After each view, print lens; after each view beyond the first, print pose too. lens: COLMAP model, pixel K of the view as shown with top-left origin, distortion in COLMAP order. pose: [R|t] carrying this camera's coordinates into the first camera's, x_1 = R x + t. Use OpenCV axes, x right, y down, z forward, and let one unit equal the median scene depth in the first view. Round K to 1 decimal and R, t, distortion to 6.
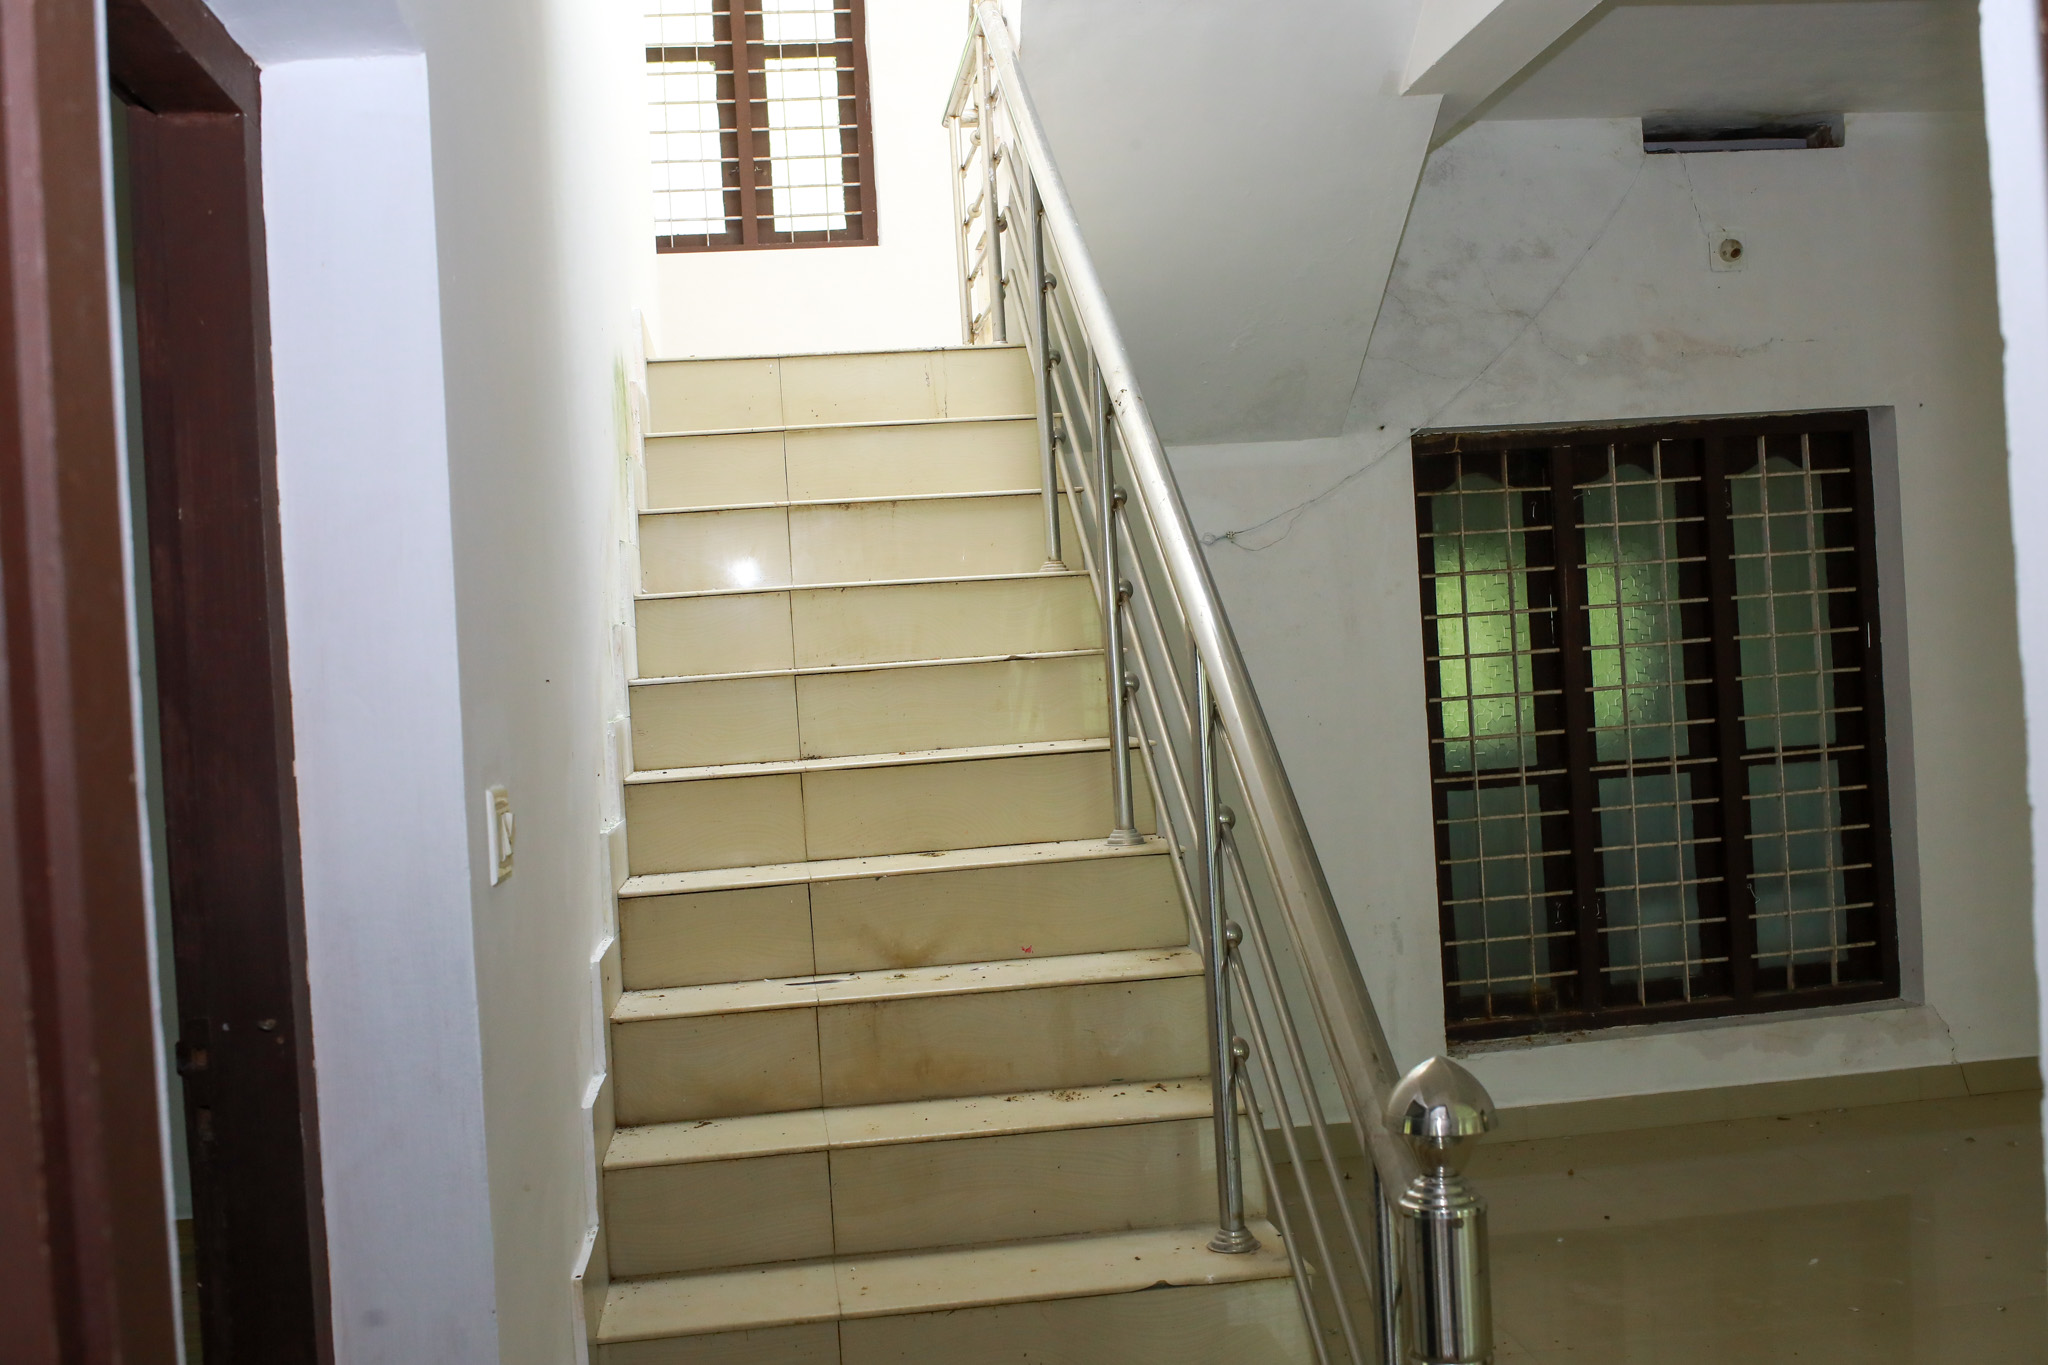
lens RADIAL K [[2190.9, 0, 1028.4], [0, 2190.9, 686.0], [0, 0, 1]] dist [-0.011908, 0.000000]
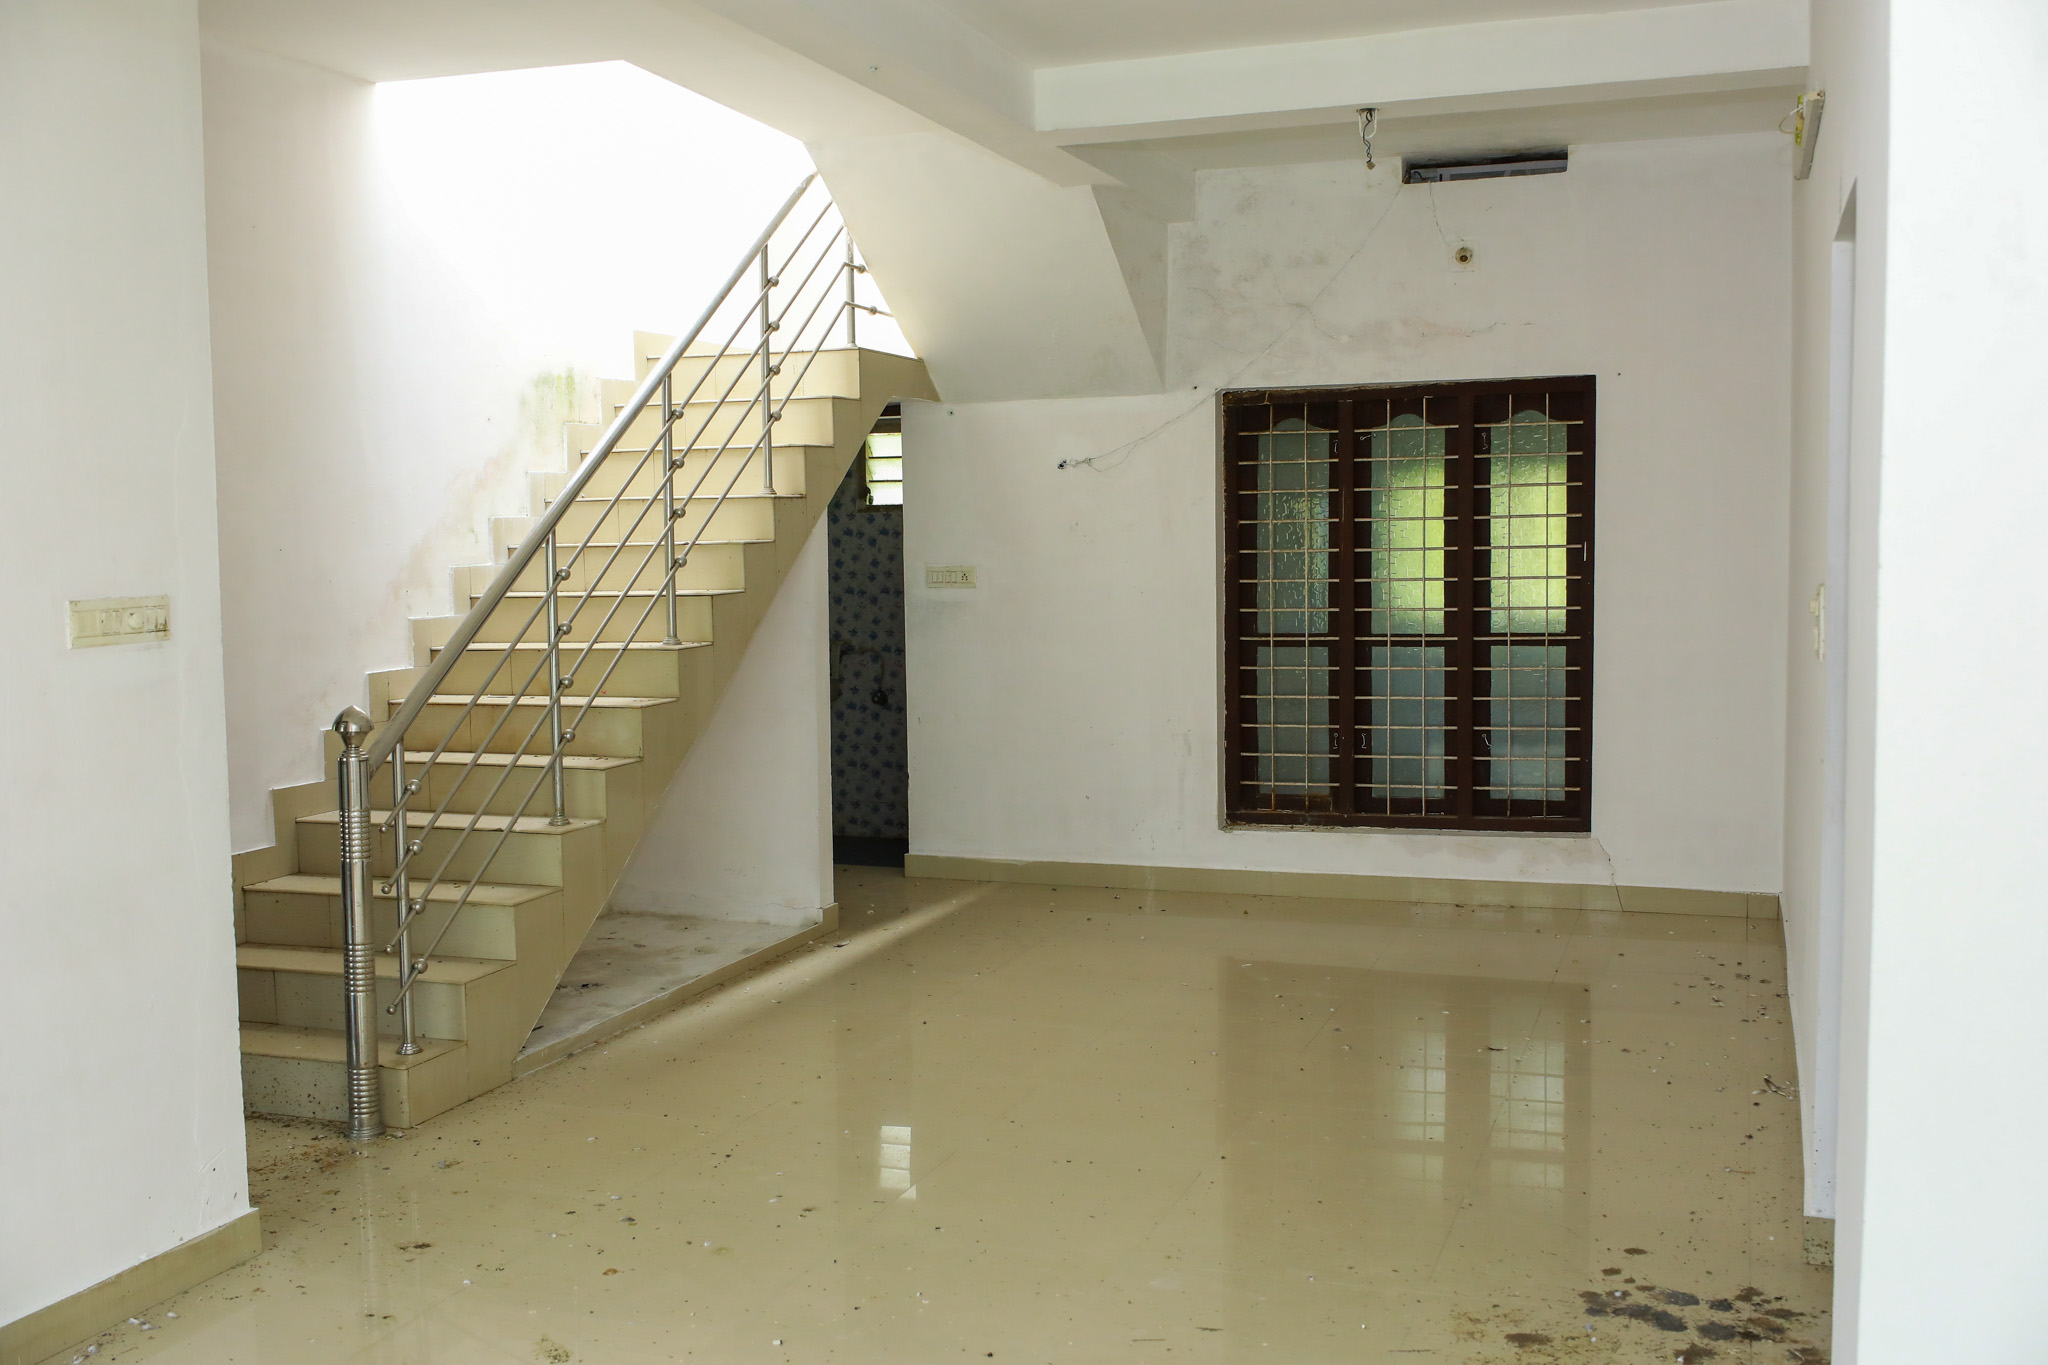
lens RADIAL K [[2022.5, 0, 1026.6], [0, 2022.5, 679.0], [0, 0, 1]] dist [-0.021839, 0.000000]
pose [[0.883394, 0.081761, -0.461443, 0.661650], [-0.047640, 0.995230, 0.085139, -0.034637], [0.466203, -0.053228, 0.883075, -0.214604]]
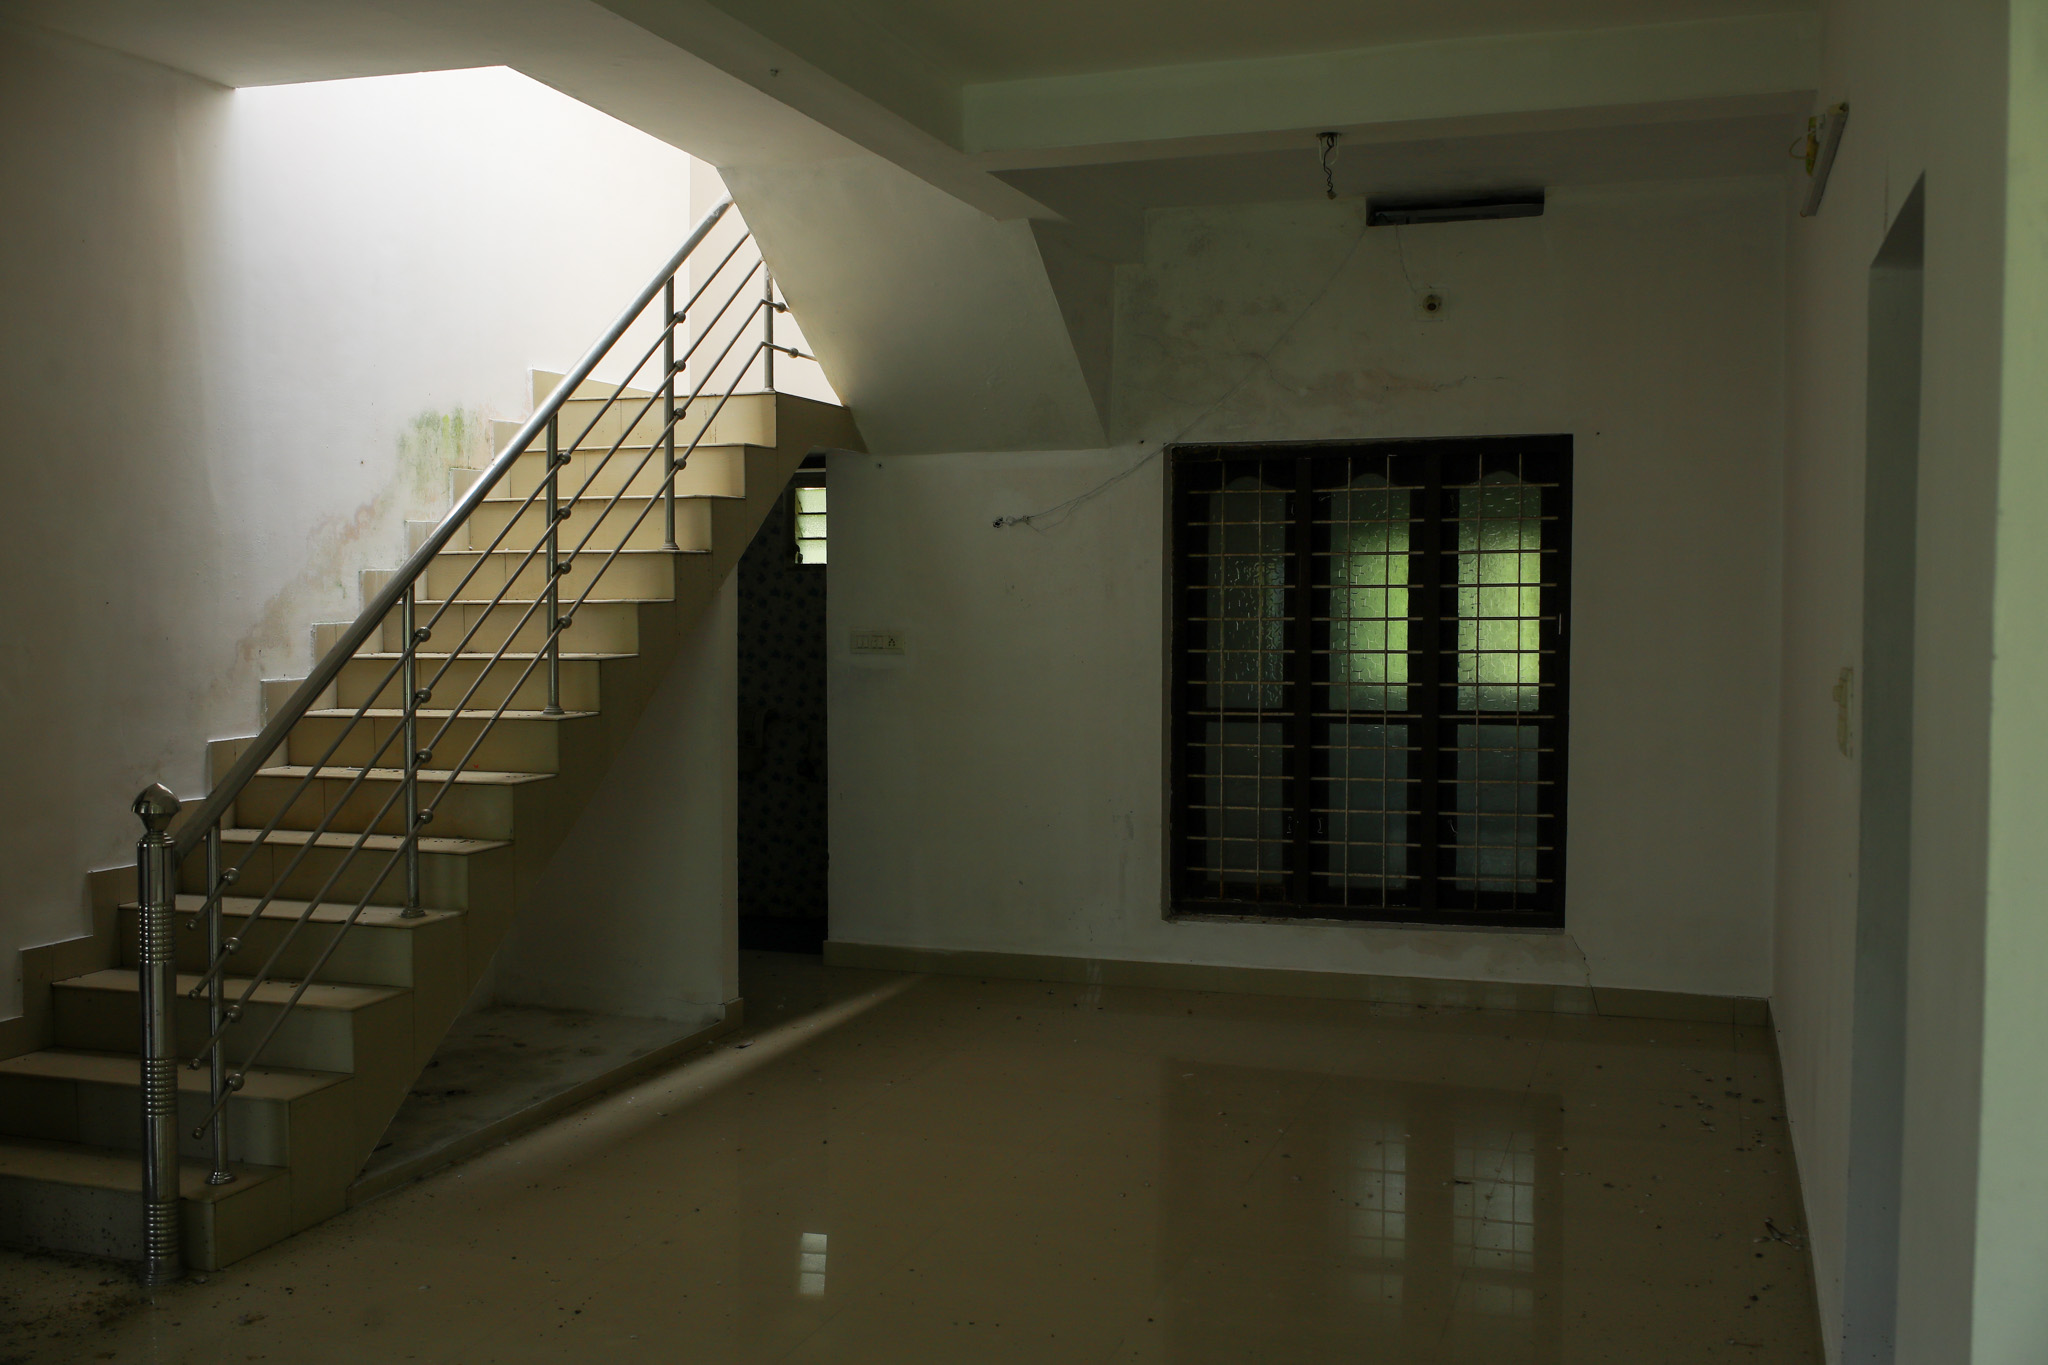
lens RADIAL K [[2022.5, 0, 1023.8], [0, 2022.5, 683.4], [0, 0, 1]] dist [-0.021839, 0.000000]
pose [[0.890273, 0.080251, -0.448301, 0.632355], [-0.061964, 0.996543, 0.055340, -0.034427], [0.451192, -0.021490, 0.892168, -0.119089]]
